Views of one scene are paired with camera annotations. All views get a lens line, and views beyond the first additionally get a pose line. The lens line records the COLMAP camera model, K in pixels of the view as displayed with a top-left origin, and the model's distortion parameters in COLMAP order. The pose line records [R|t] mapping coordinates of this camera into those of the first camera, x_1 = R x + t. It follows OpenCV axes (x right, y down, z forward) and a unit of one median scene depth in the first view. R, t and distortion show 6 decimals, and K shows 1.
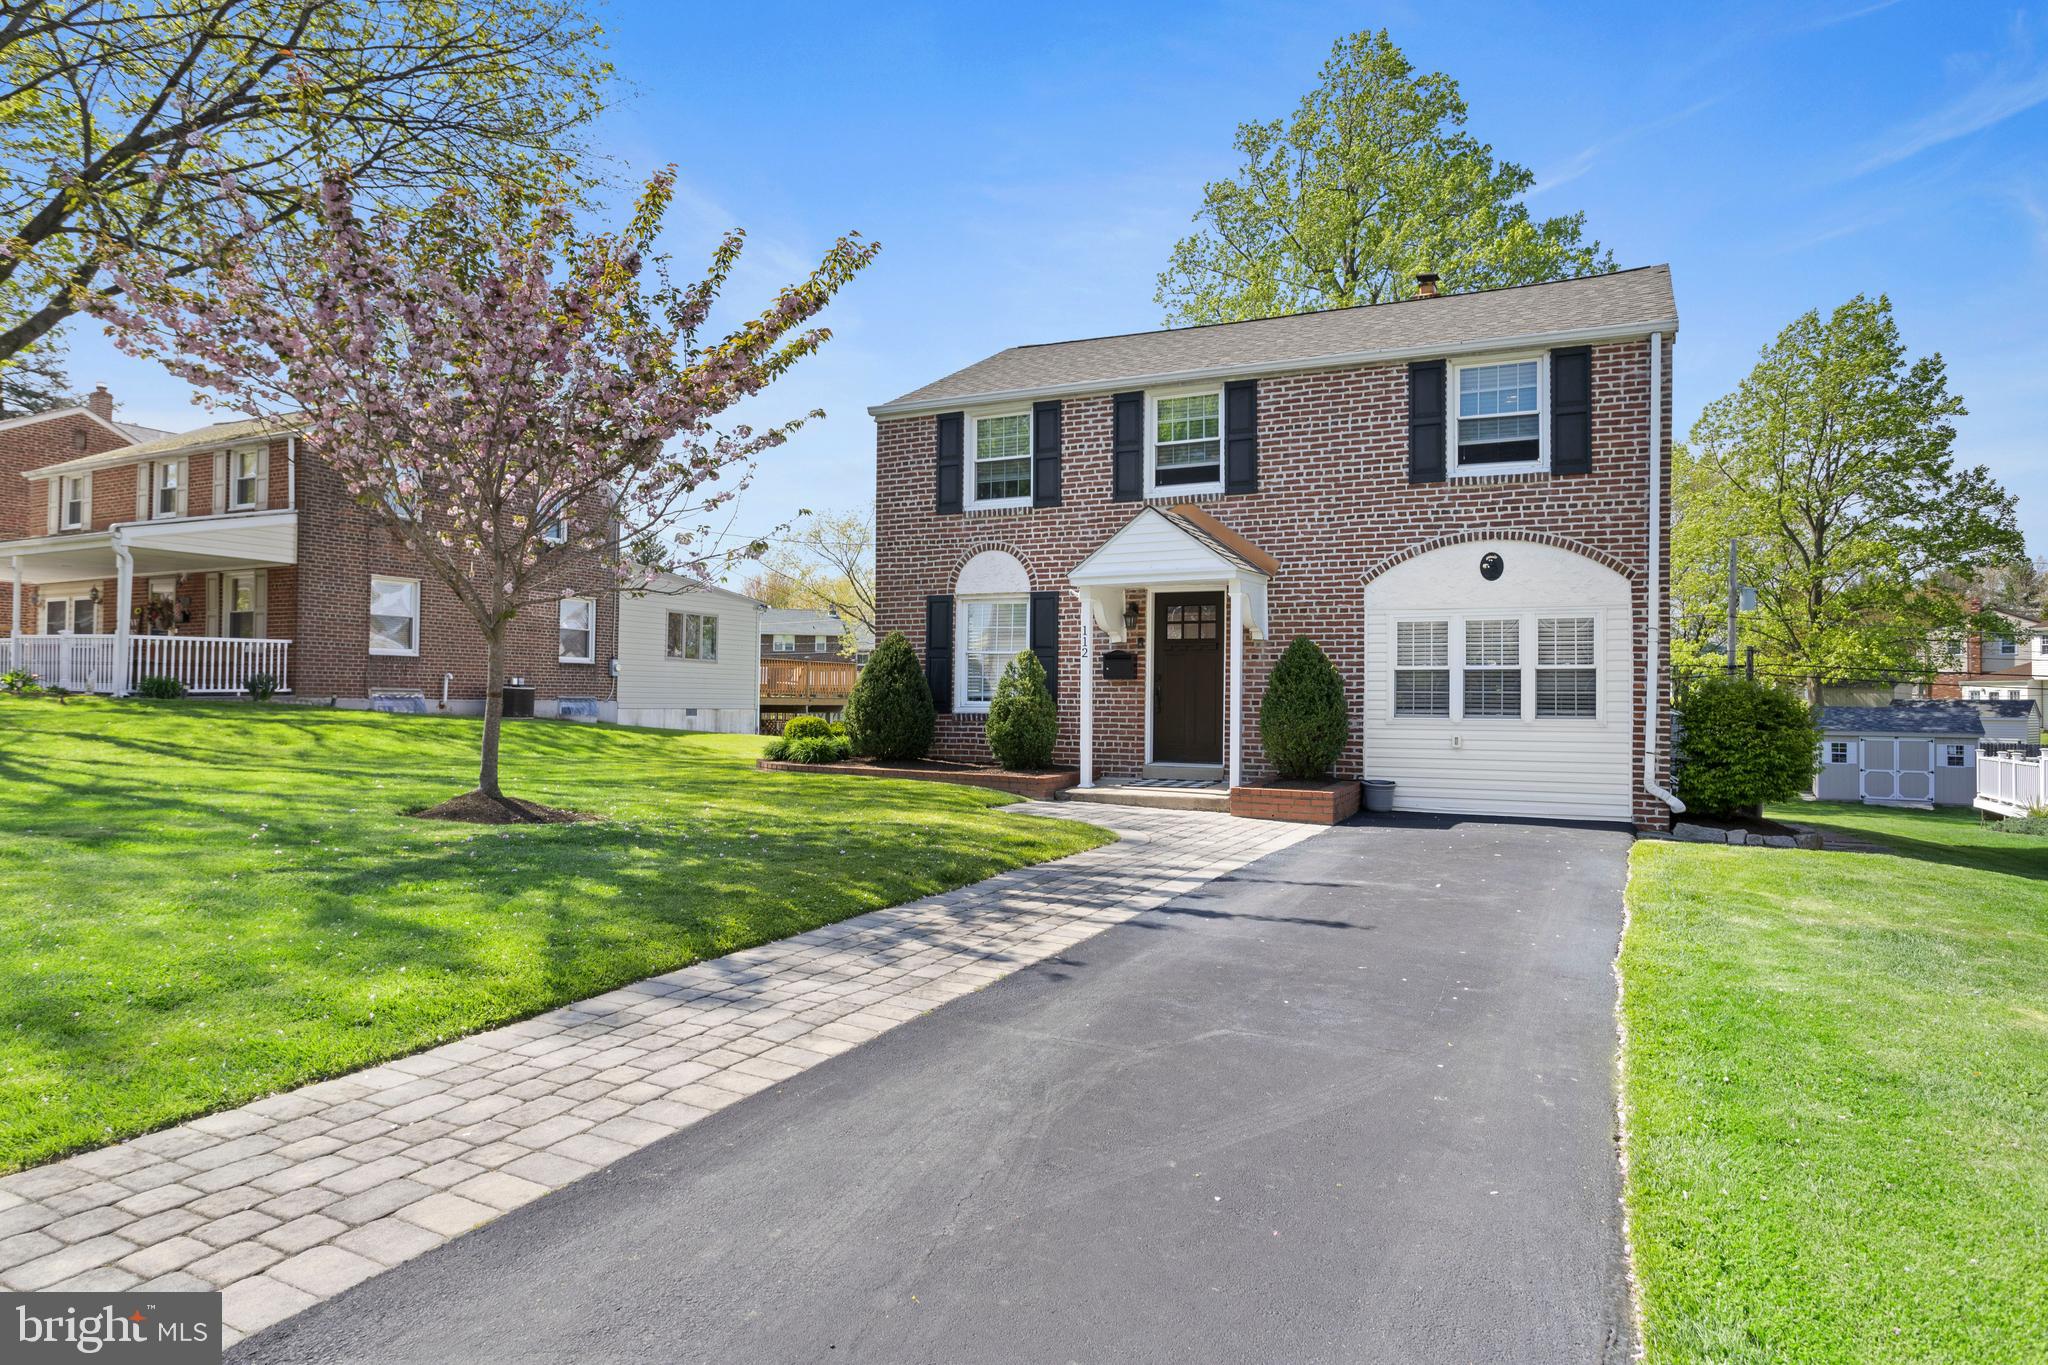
lens RADIAL K [[1242.9, 0, 1007.2], [0, 1242.9, 676.9], [0, 0, 1]] dist [-0.006681, -0.001467]
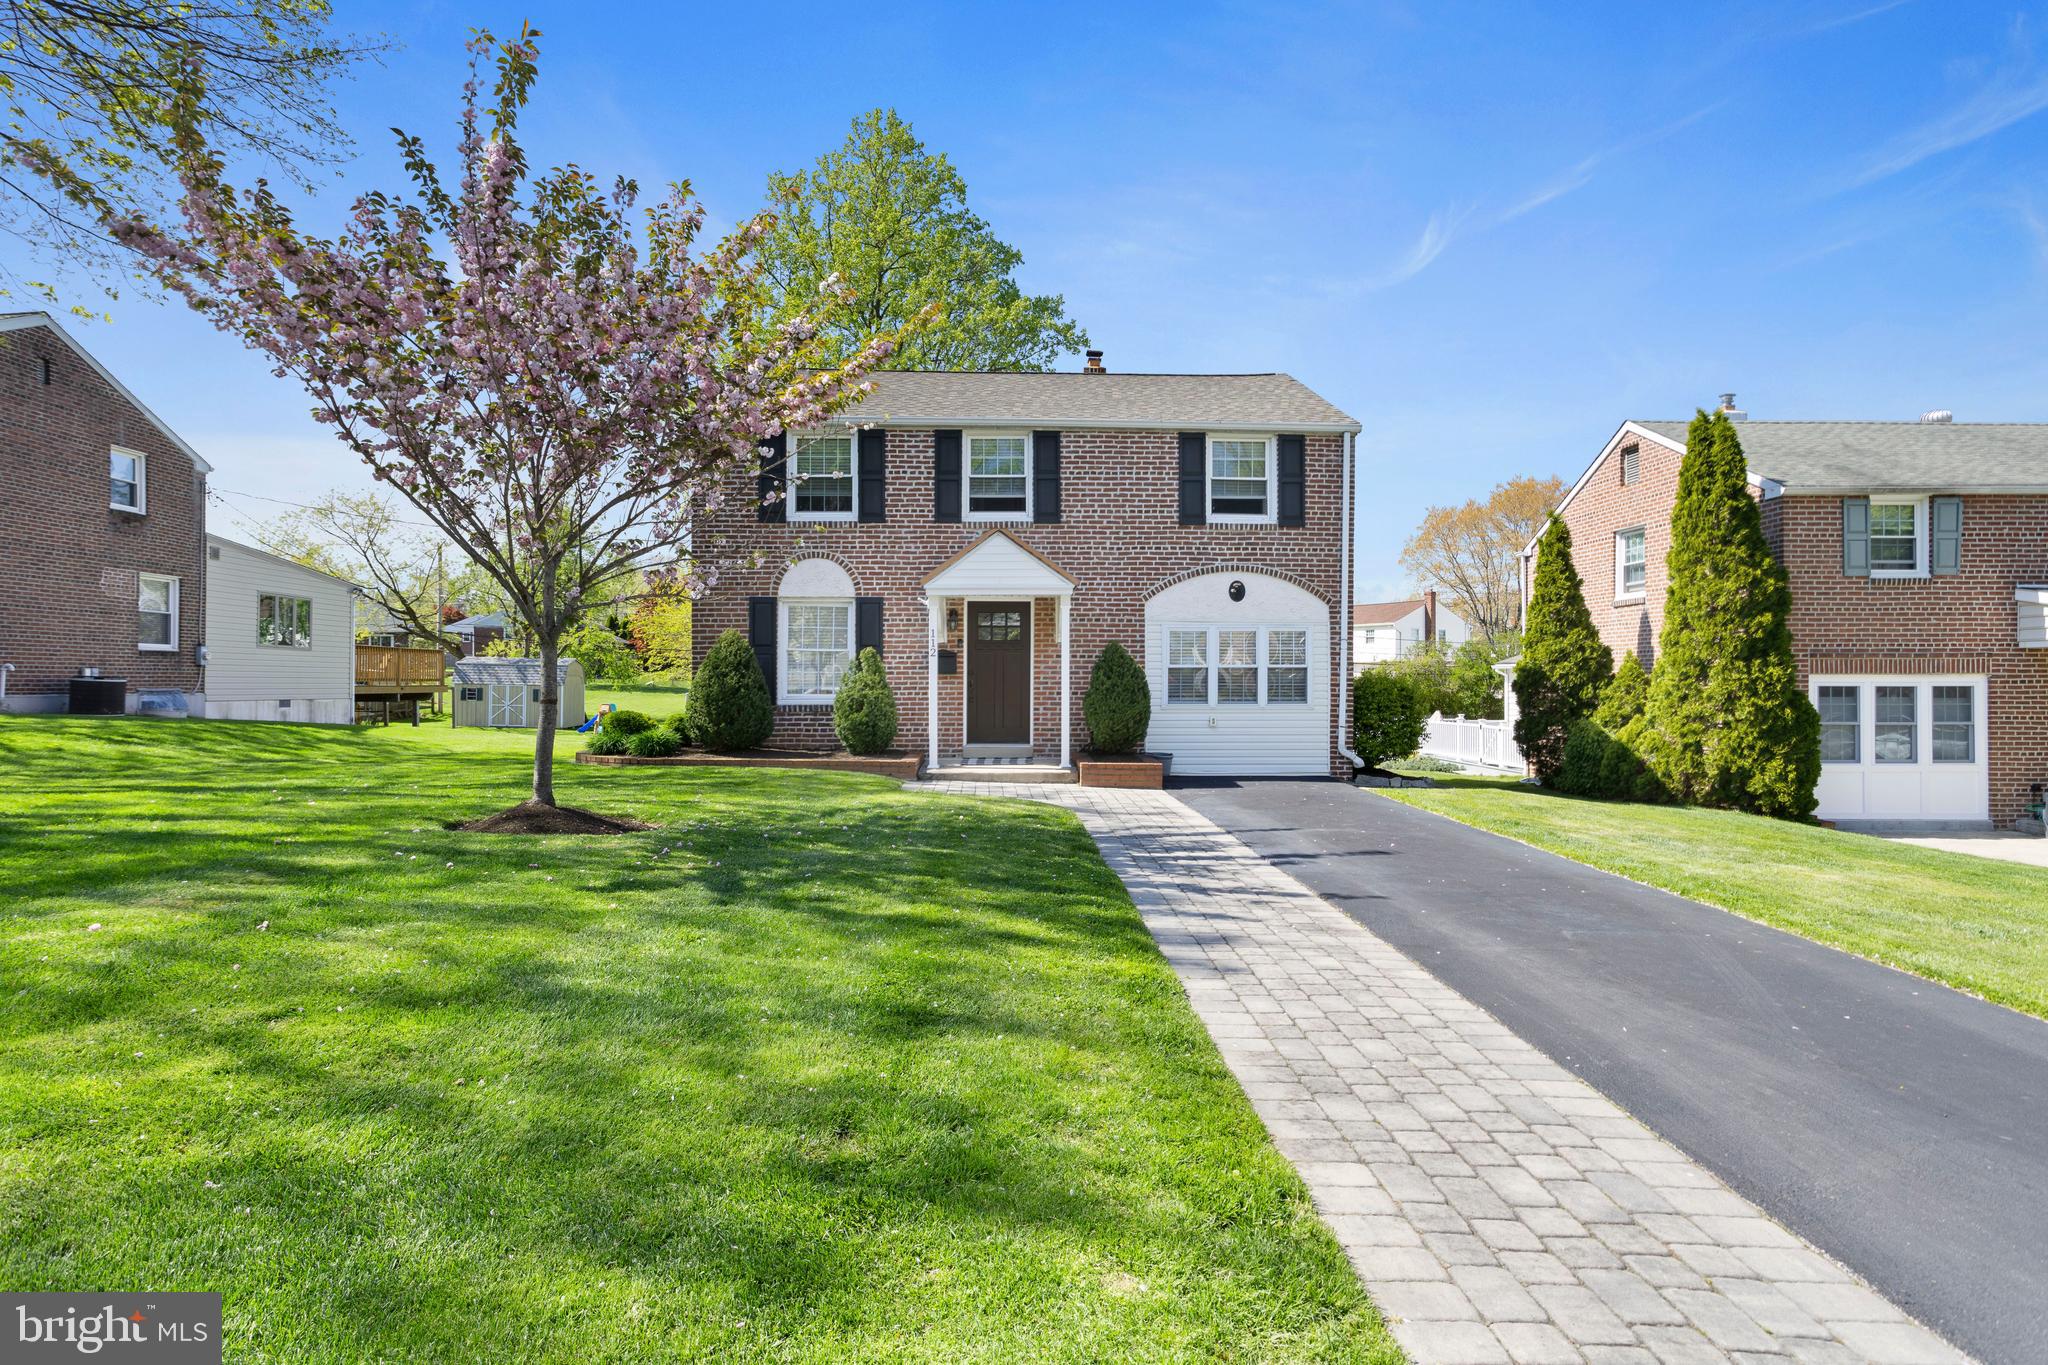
lens RADIAL K [[1100.5, 0, 1033.5], [0, 1100.5, 680.3], [0, 0, 1]] dist [0.013550, -0.001057]
pose [[0.881366, -0.007851, 0.472368, -0.350926], [-0.002350, 0.999777, 0.021002, -0.015843], [-0.472427, -0.019620, 0.881151, 0.045652]]
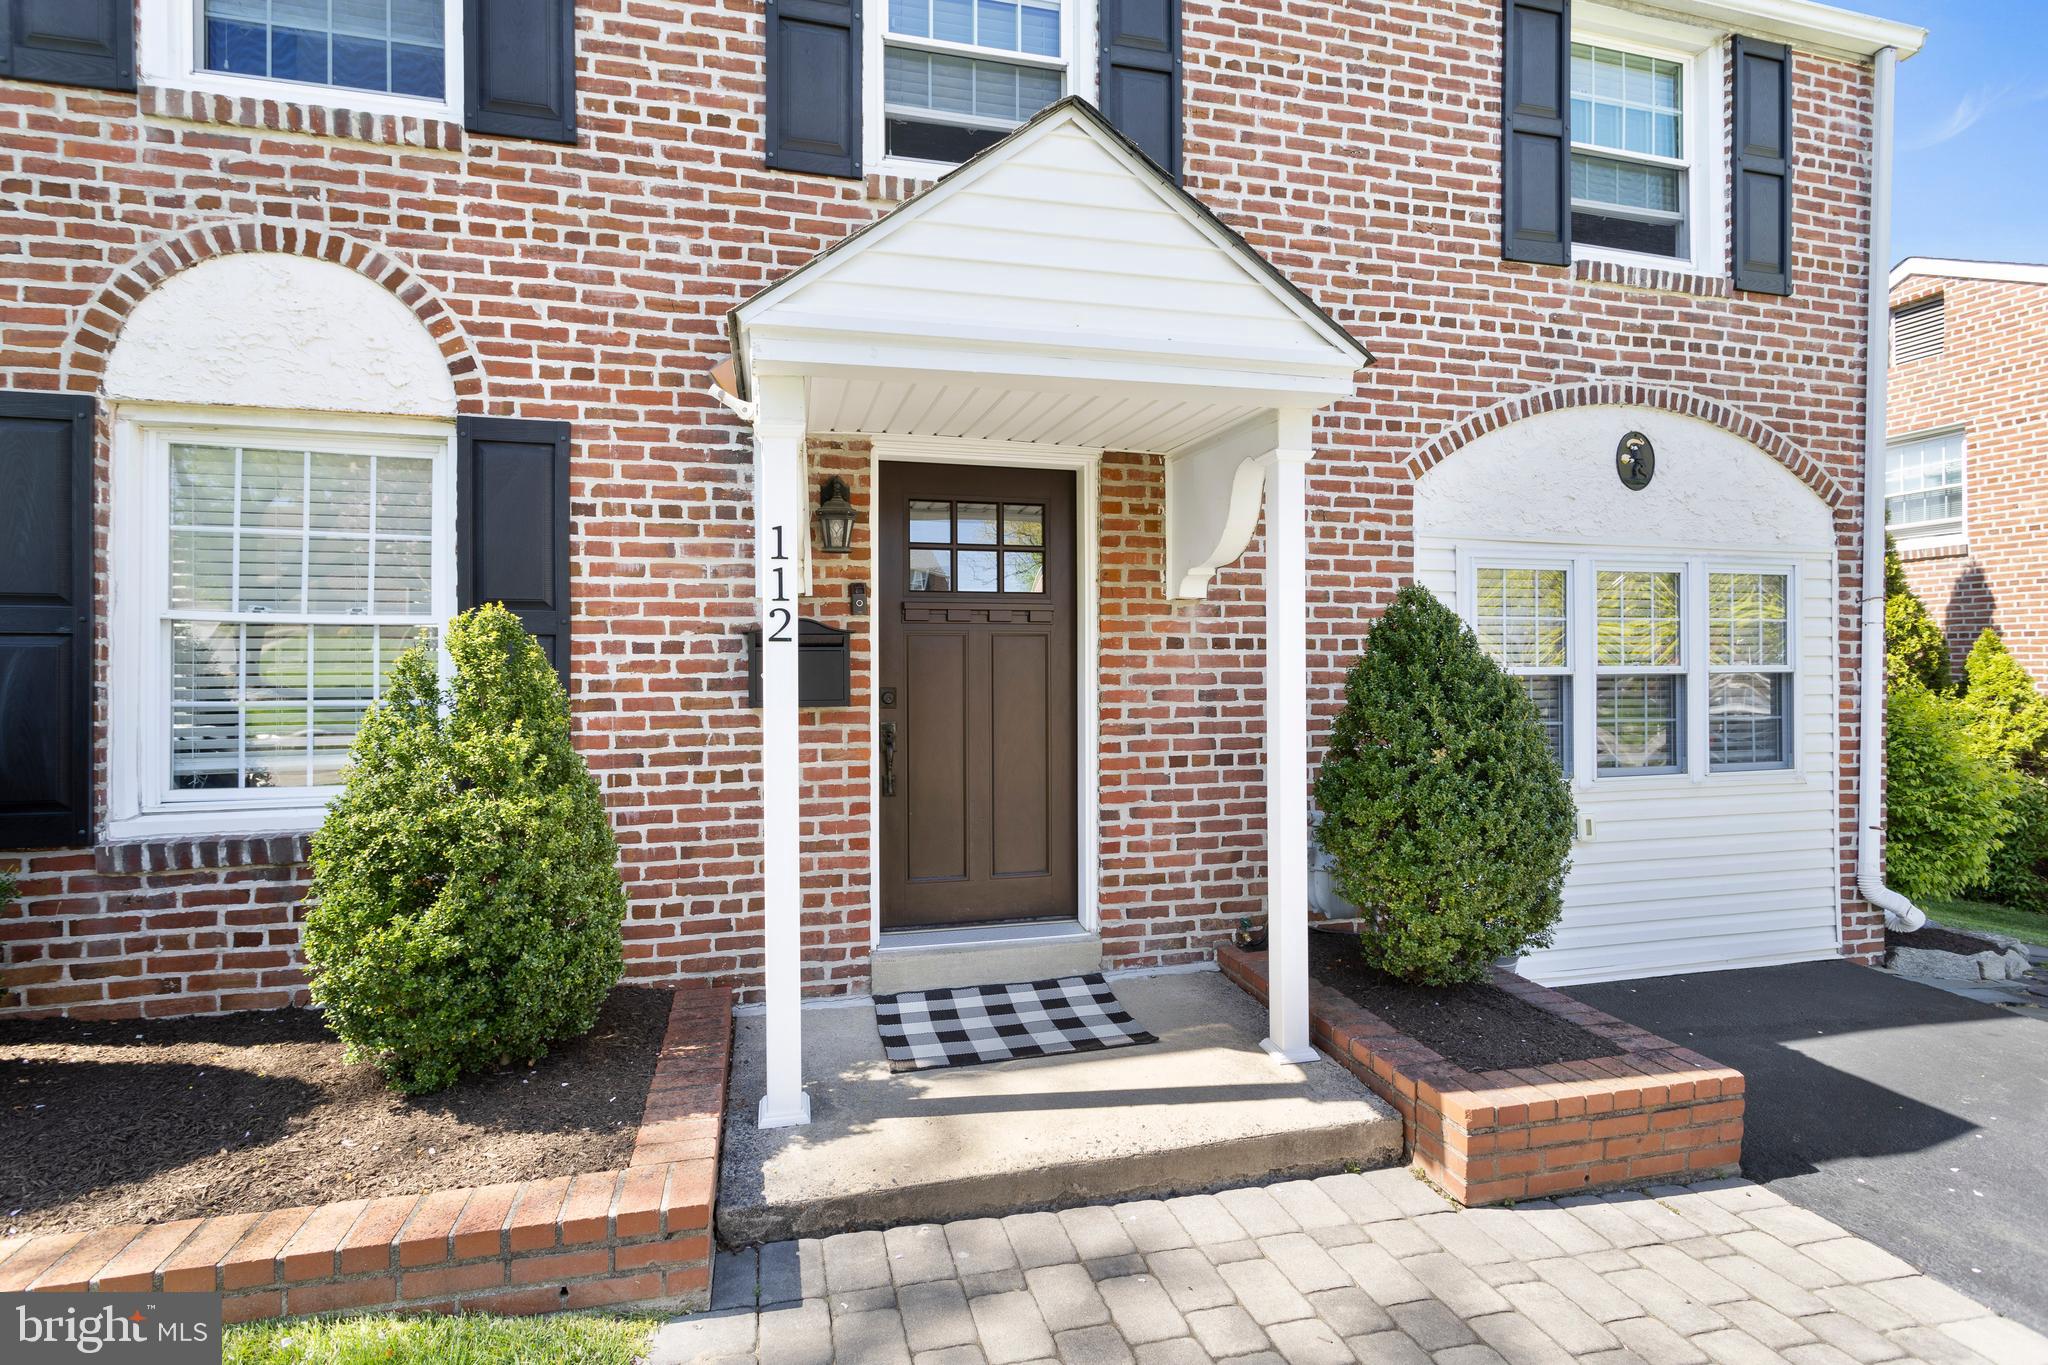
lens RADIAL K [[977.7, 0, 1015.3], [0, 977.7, 664.4], [0, 0, 1]] dist [0.005691, 0.001206]
pose [[0.747532, -0.011972, 0.664118, -0.042391], [-0.002168, 0.999788, 0.020463, -0.016089], [-0.664222, -0.016737, 0.747348, 0.827382]]
